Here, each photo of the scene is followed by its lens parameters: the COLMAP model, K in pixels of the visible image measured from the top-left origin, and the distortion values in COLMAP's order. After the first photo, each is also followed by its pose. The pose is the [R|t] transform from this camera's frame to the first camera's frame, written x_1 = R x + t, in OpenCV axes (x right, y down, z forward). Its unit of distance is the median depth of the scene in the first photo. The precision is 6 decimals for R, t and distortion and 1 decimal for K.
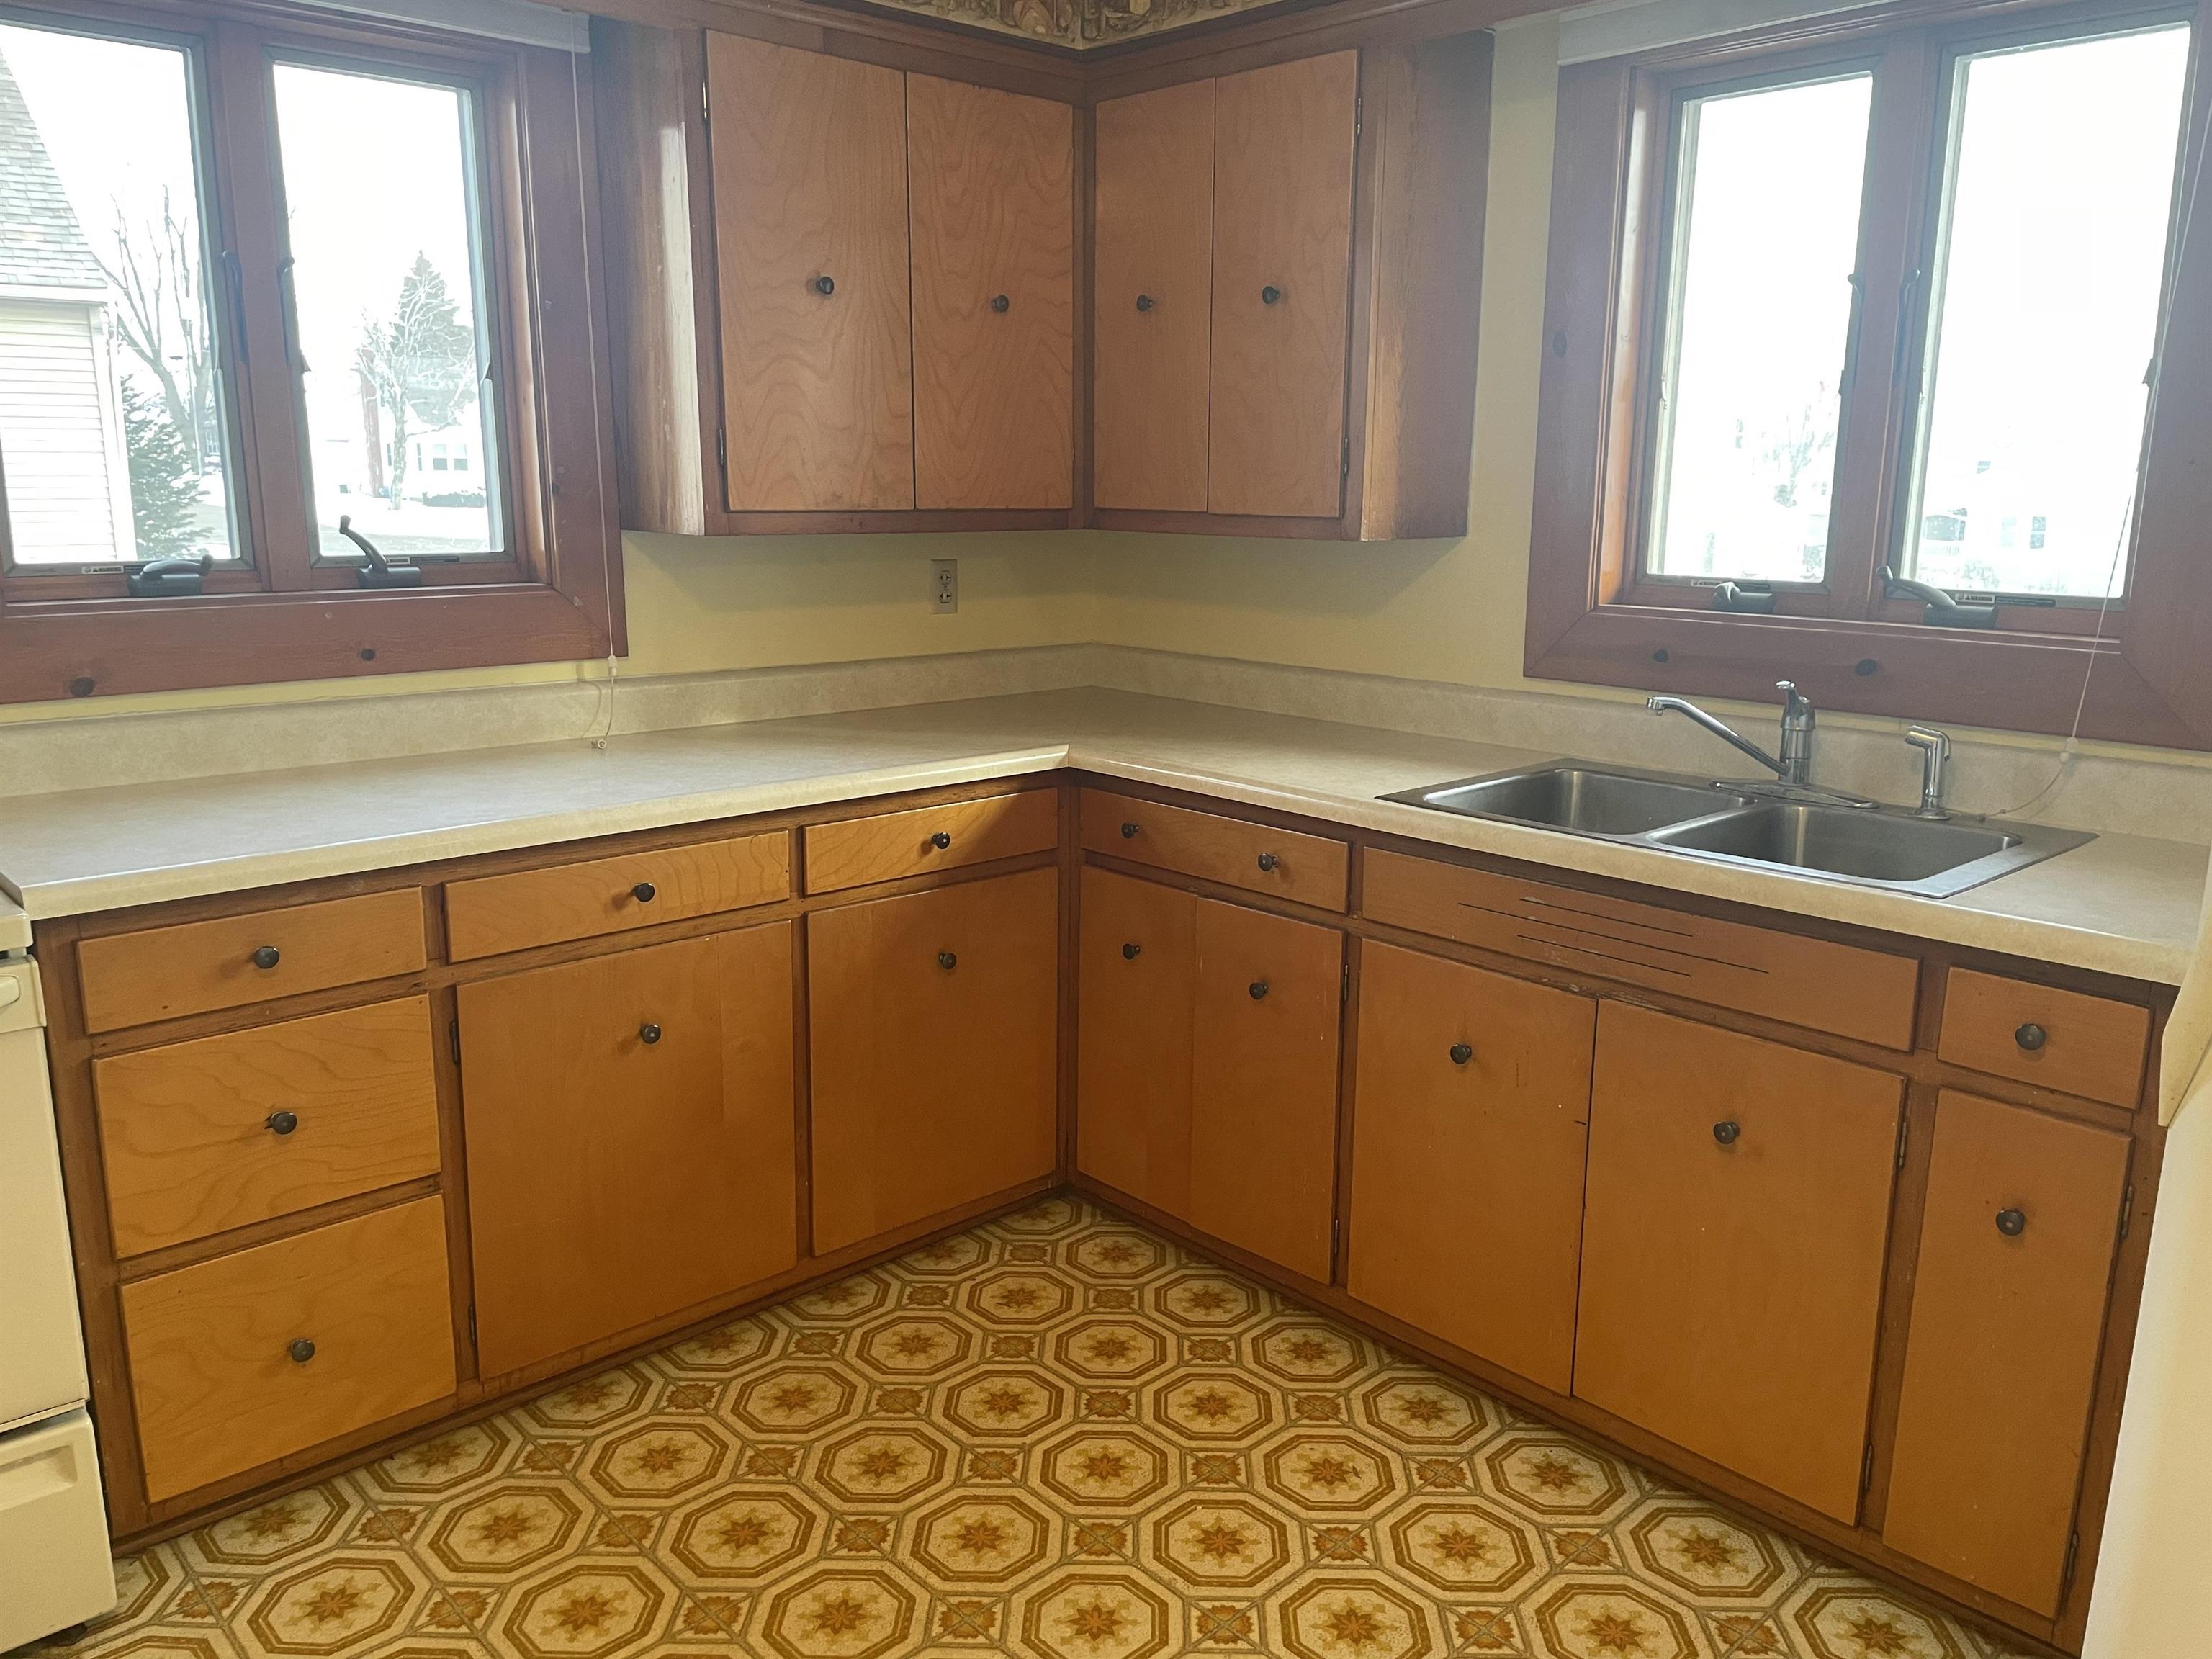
lens RADIAL K [[1664.4, 0, 1121.1], [0, 1664.4, 813.1], [0, 0, 1]] dist [0.091258, -0.114550]
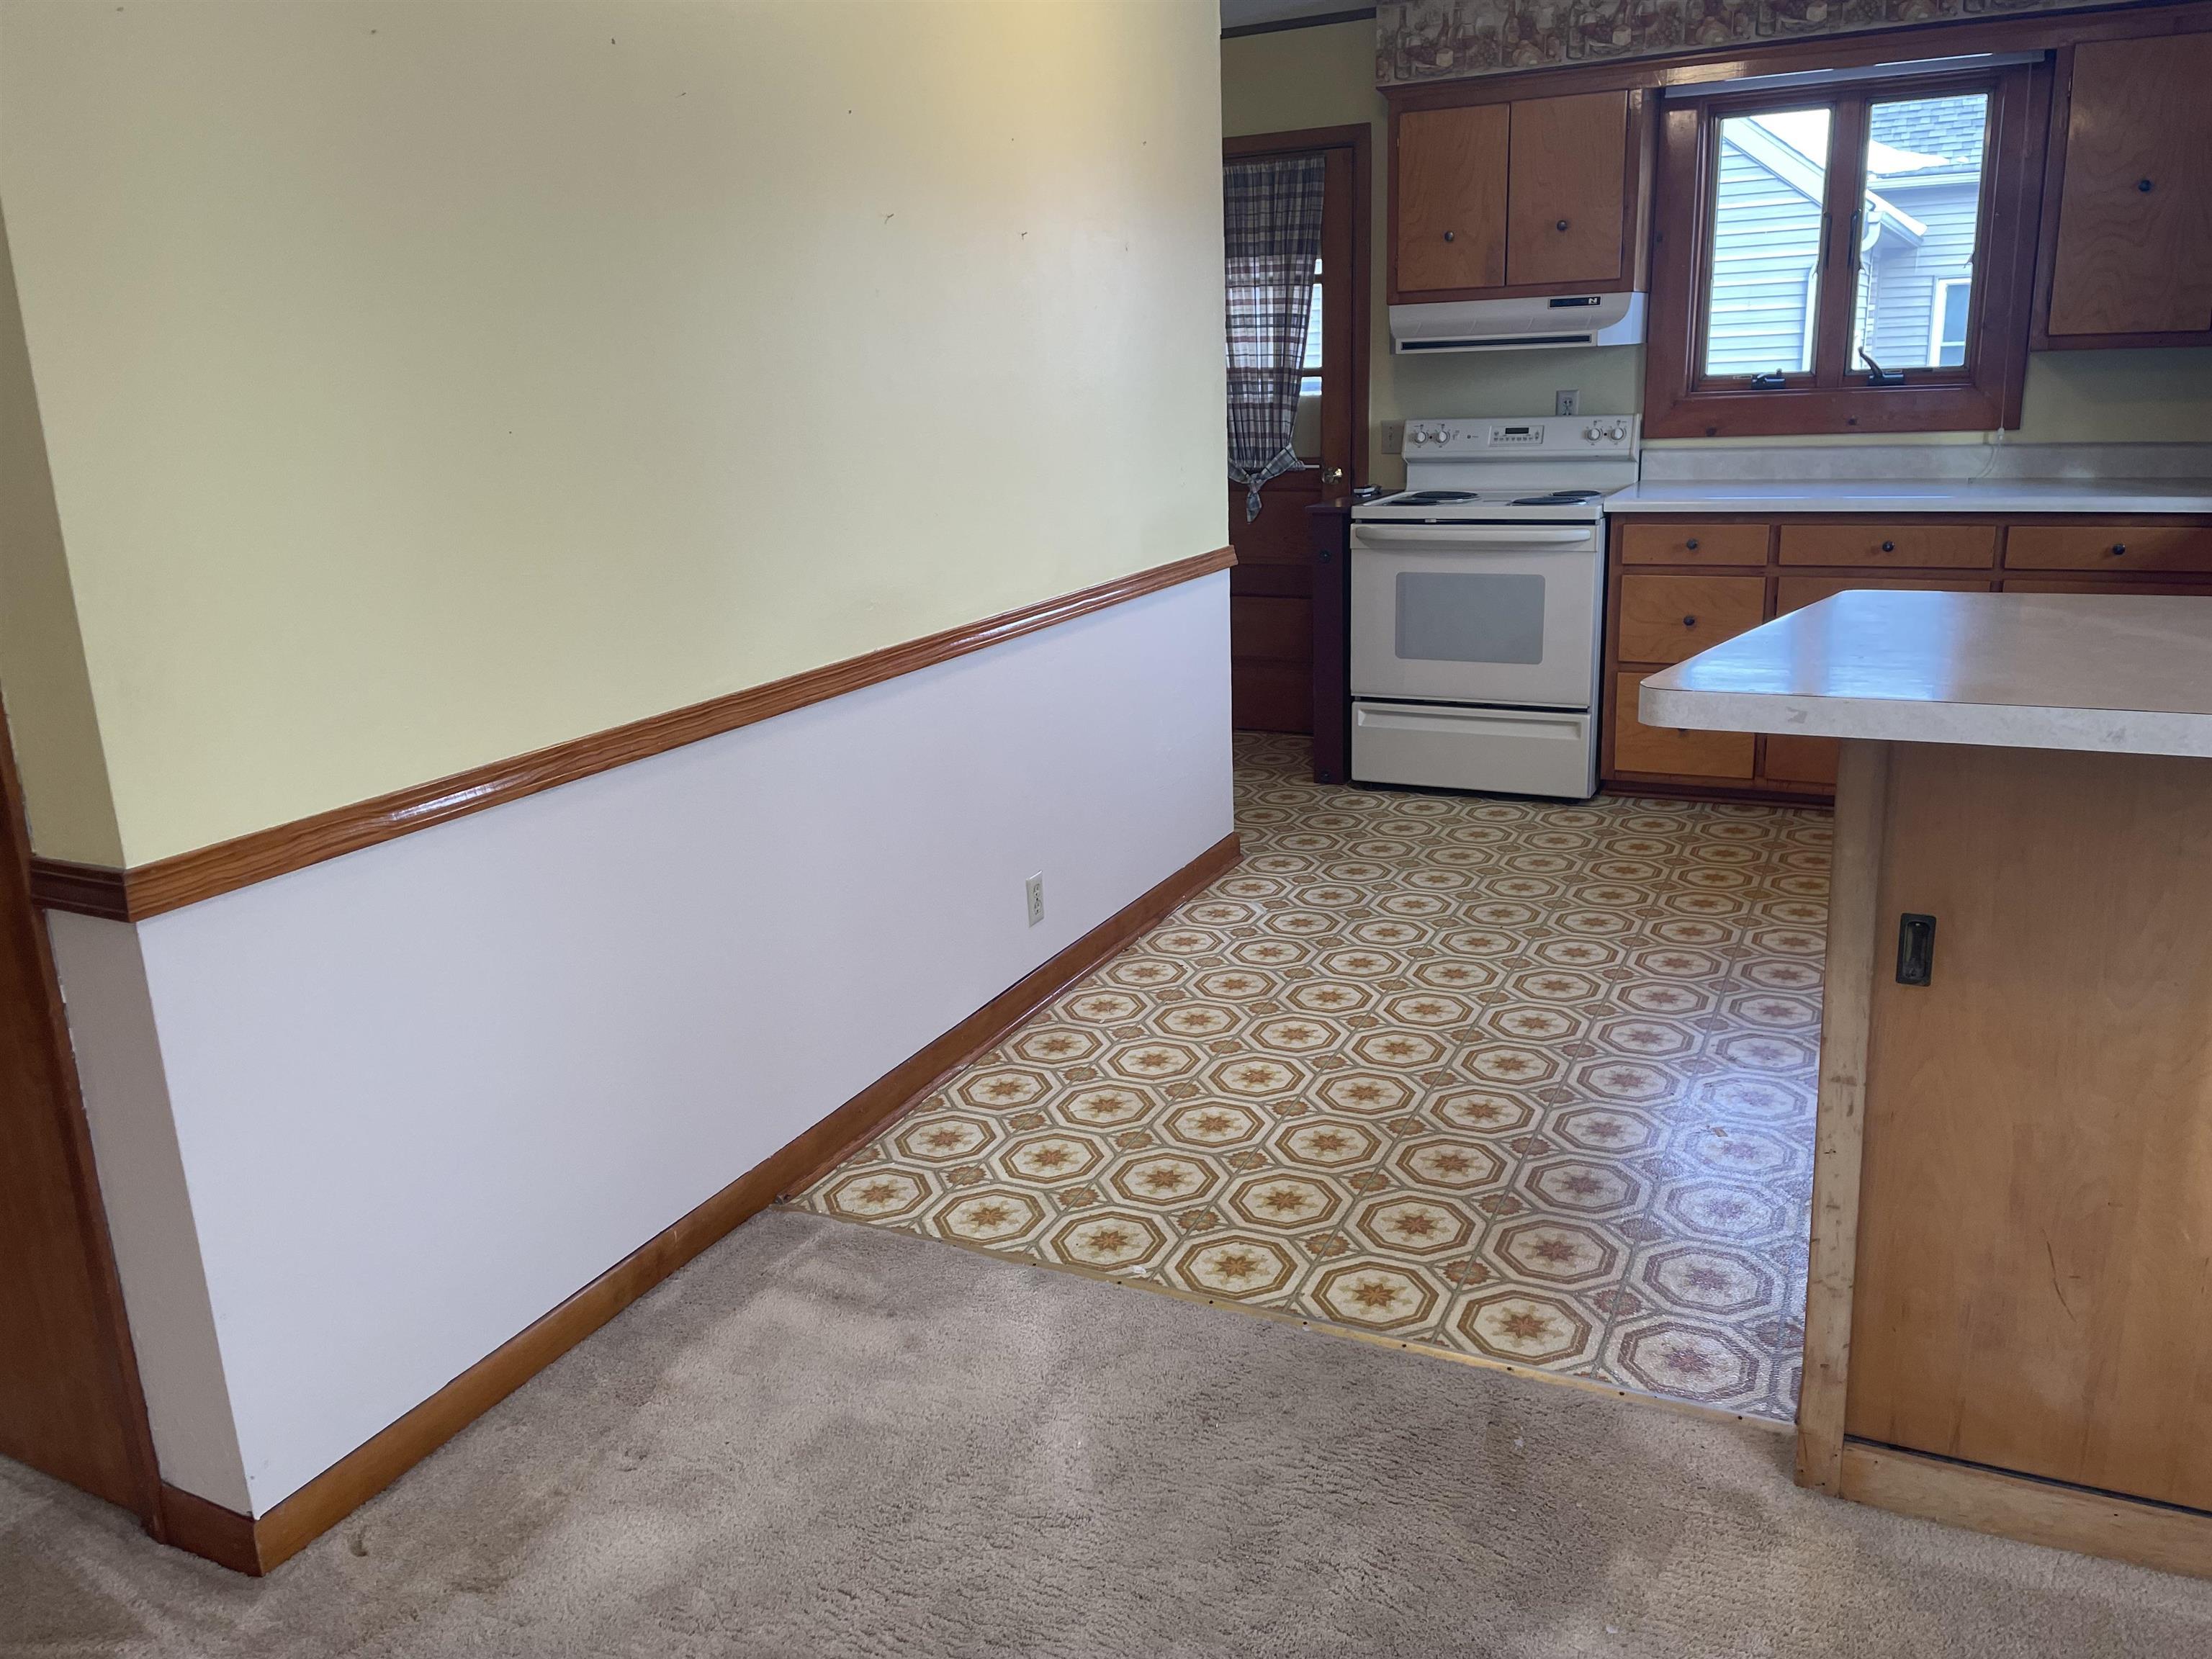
lens RADIAL K [[1664.4, 0, 1114.6], [0, 1664.4, 806.6], [0, 0, 1]] dist [0.091258, -0.114550]
pose [[0.353632, 0.221666, -0.908740, 1.141073], [-0.148850, 0.972471, 0.179288, 0.114849], [0.923465, 0.071864, 0.376892, -0.467277]]
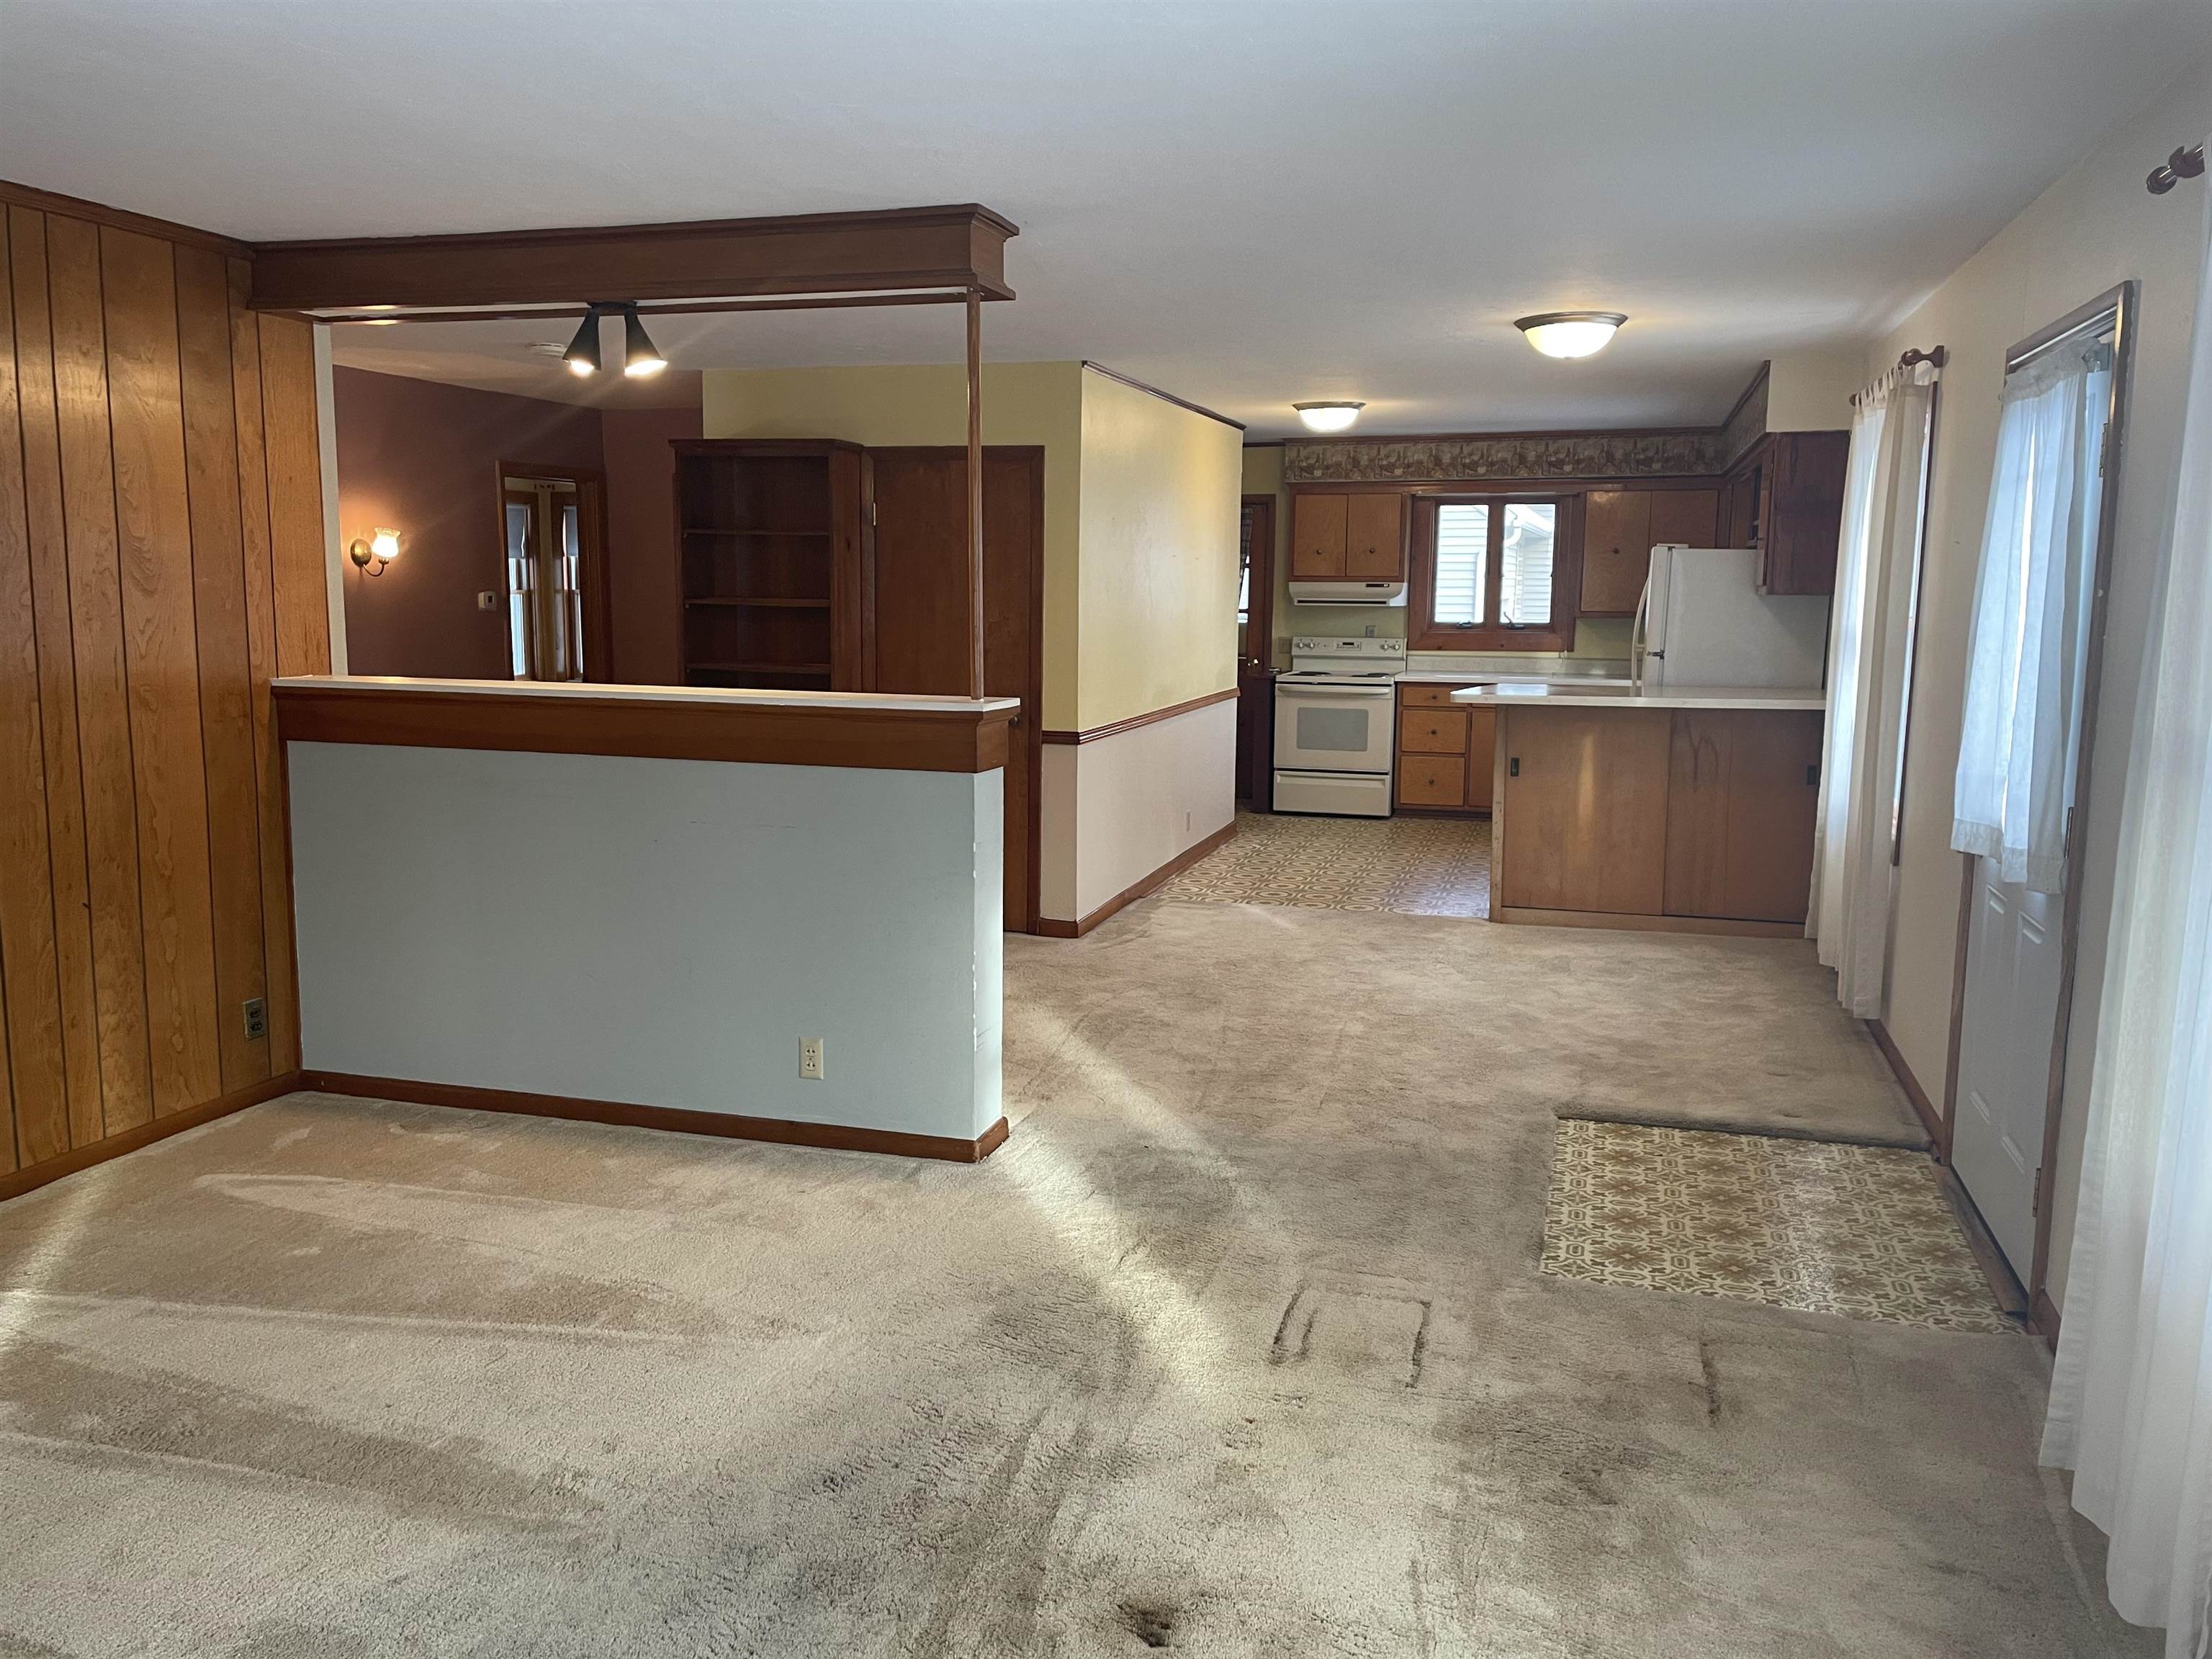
lens RADIAL K [[1664.4, 0, 1103.1], [0, 1664.4, 804.0], [0, 0, 1]] dist [0.091258, -0.114550]
pose [[0.499026, 0.112573, -0.859244, 2.742836], [-0.178778, 0.983571, 0.025032, 0.373184], [0.847945, 0.141123, 0.510953, -1.931720]]
